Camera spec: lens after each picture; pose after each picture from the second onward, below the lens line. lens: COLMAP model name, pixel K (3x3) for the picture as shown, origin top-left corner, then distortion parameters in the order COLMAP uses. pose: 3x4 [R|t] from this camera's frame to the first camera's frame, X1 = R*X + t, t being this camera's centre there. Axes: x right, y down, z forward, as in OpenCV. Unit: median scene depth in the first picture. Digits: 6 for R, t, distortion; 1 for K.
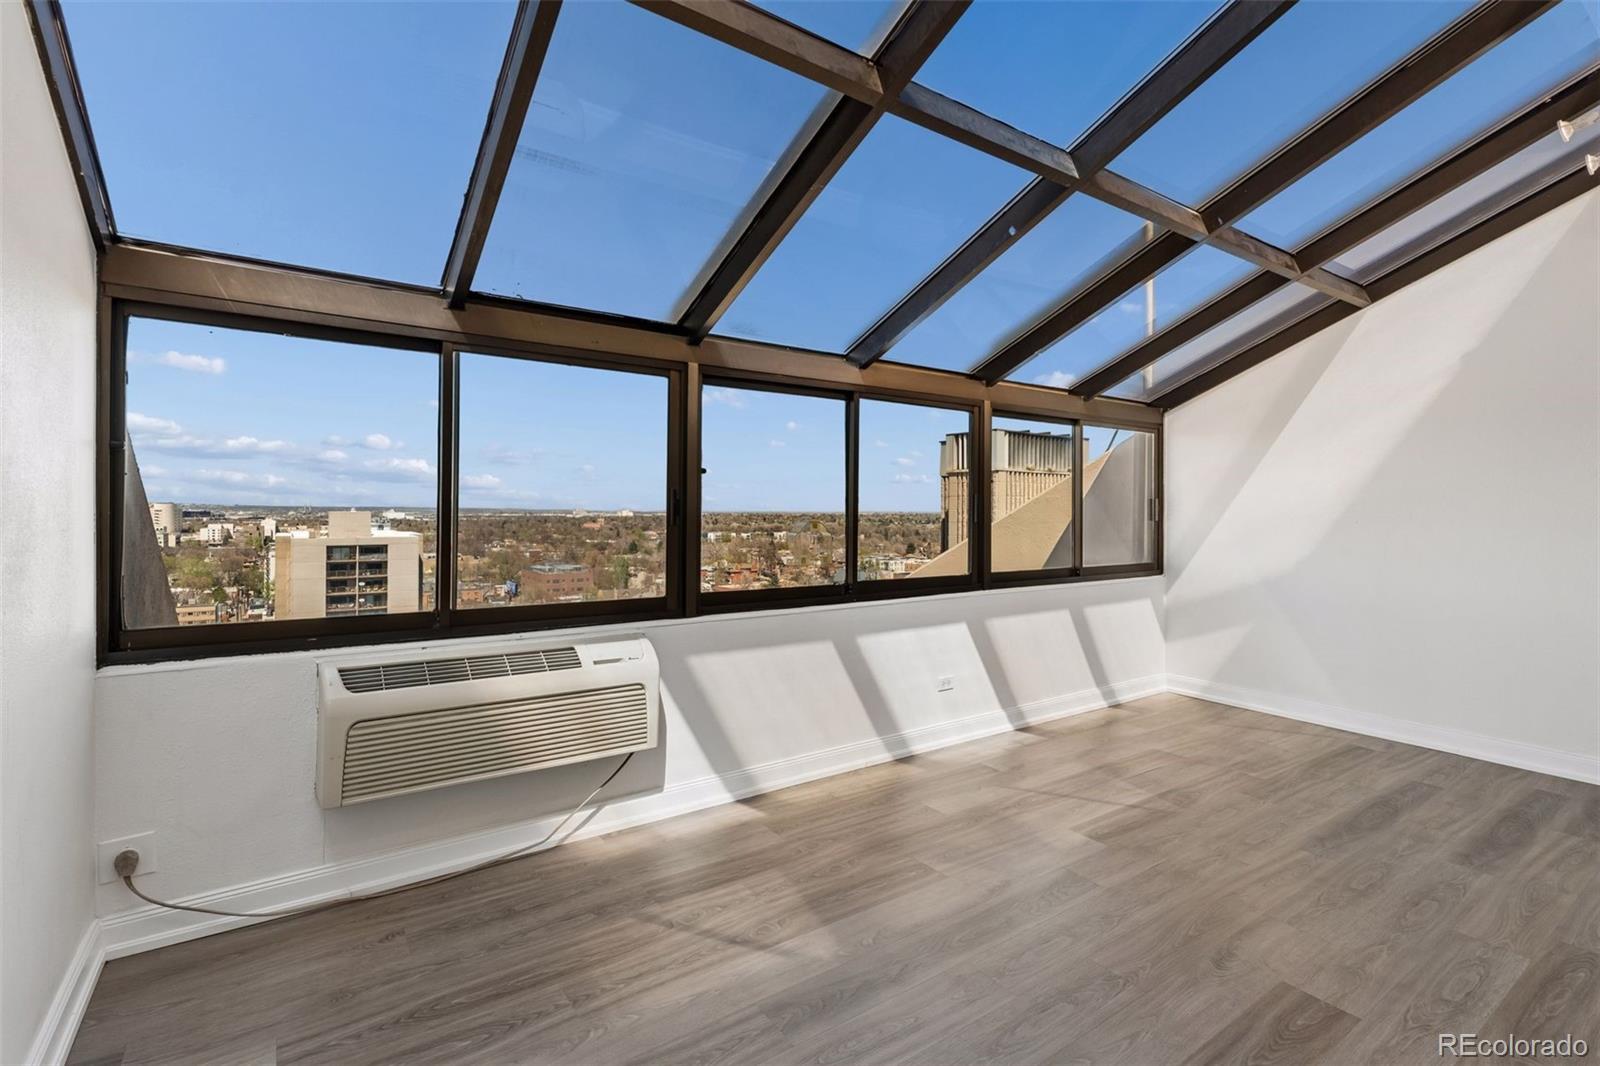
lens RADIAL K [[736.0, 0, 812.5], [0, 736.0, 510.6], [0, 0, 1]] dist [-0.003298, 0.001240]
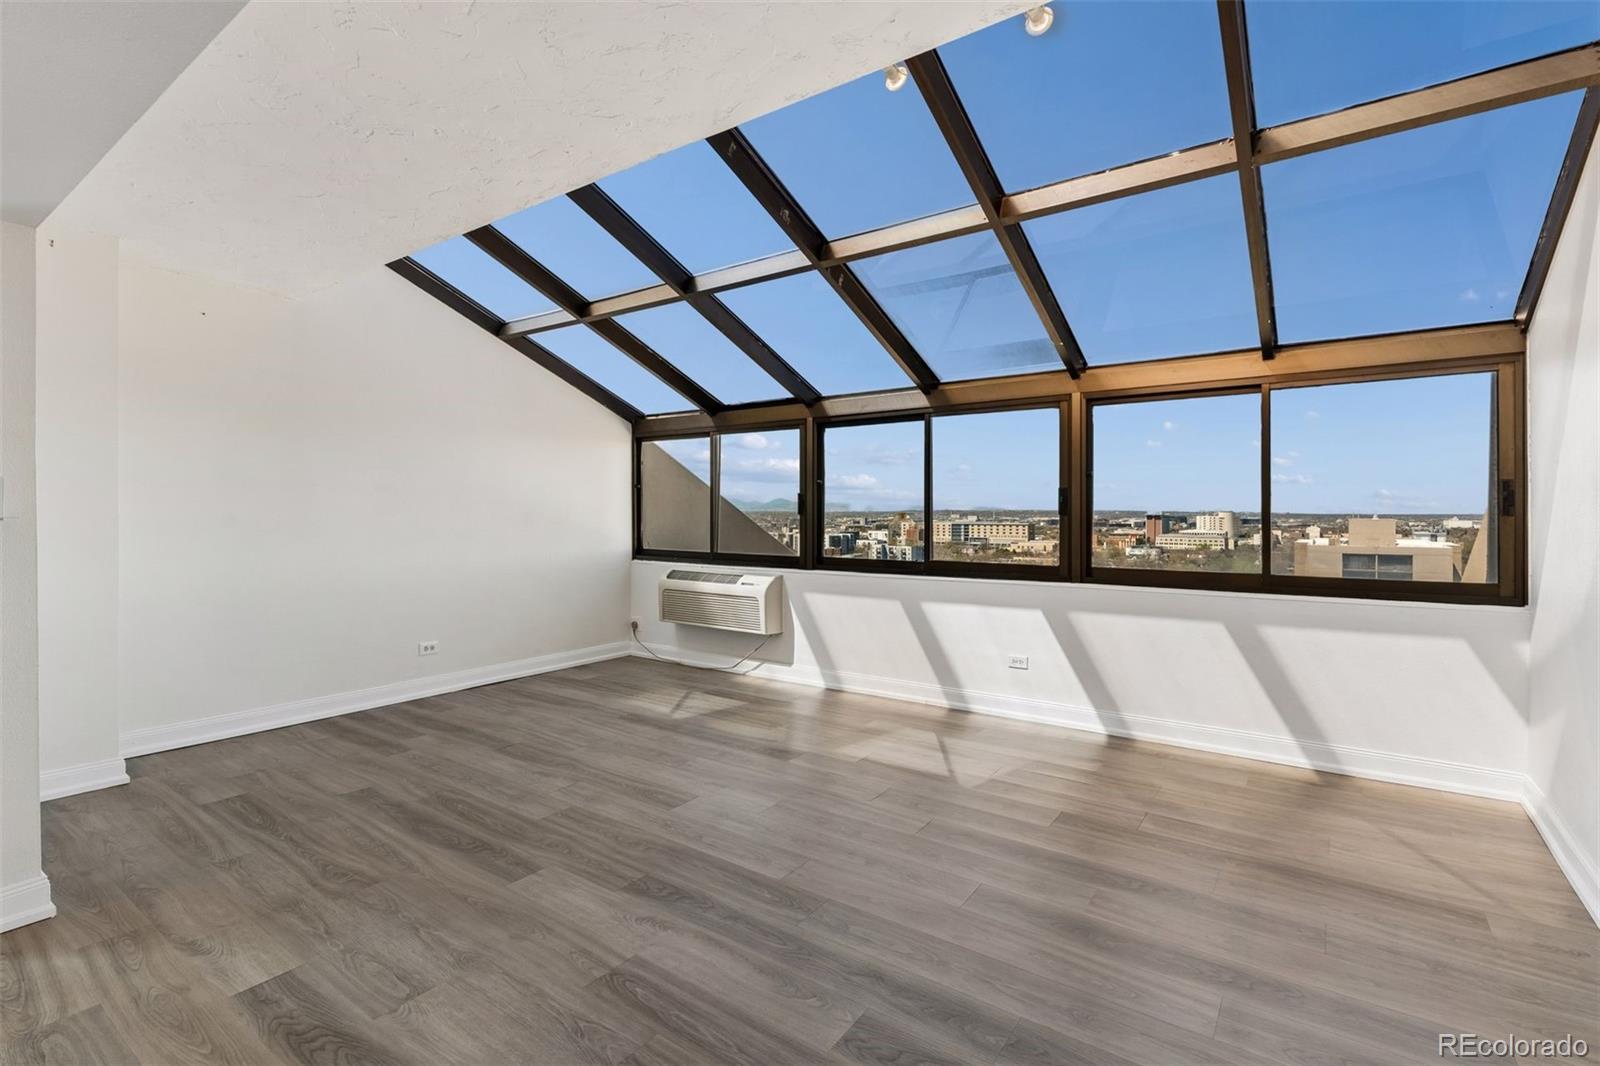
lens RADIAL K [[736.0, 0, 809.9], [0, 736.0, 505.7], [0, 0, 1]] dist [-0.003298, 0.001240]
pose [[0.332525, -0.015874, -0.942961, 1.412922], [0.000266, 0.999860, -0.016738, 0.026612], [0.943095, 0.005315, 0.332482, 0.440193]]
